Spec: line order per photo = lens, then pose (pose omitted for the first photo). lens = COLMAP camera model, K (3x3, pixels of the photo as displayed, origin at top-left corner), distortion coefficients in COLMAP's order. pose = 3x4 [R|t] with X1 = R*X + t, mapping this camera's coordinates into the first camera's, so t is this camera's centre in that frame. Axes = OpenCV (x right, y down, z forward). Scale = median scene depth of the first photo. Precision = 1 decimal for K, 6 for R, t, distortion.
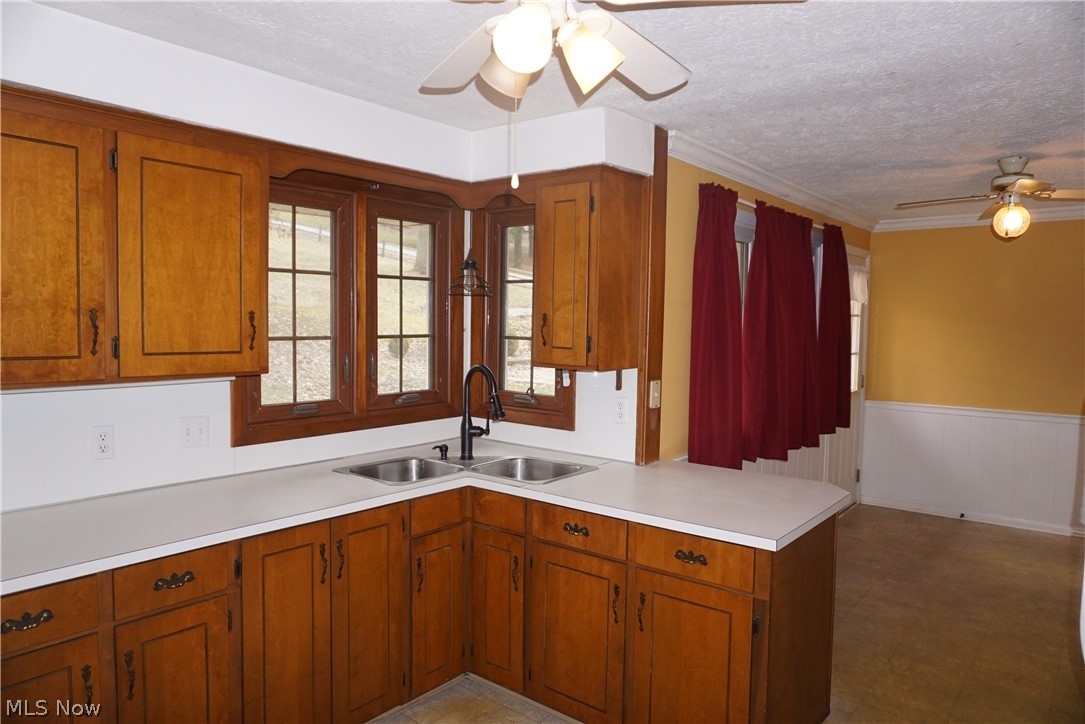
lens RADIAL K [[714.3, 0, 542.5], [0, 714.3, 362.0], [0, 0, 1]] dist [-0.070025, 0.051348]
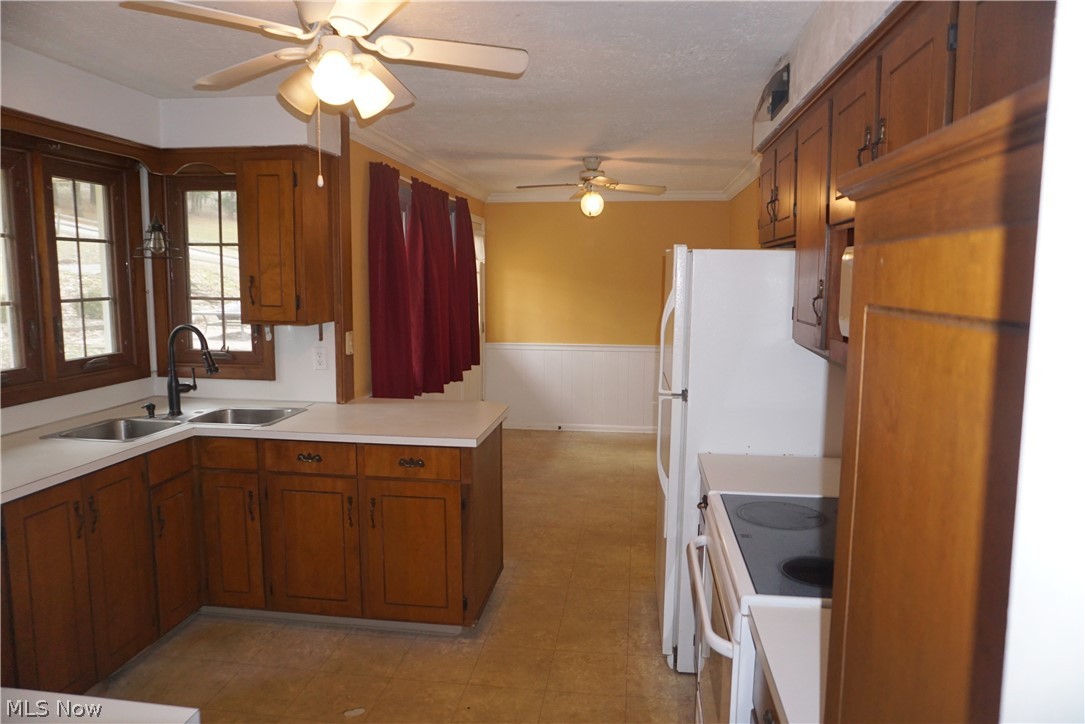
lens RADIAL K [[714.3, 0, 542.5], [0, 714.3, 362.0], [0, 0, 1]] dist [-0.070025, 0.051348]
pose [[0.849997, -0.069148, 0.522229, -0.195975], [0.036207, 0.996672, 0.073038, 0.002026], [-0.525542, -0.043174, 0.849672, -0.178992]]
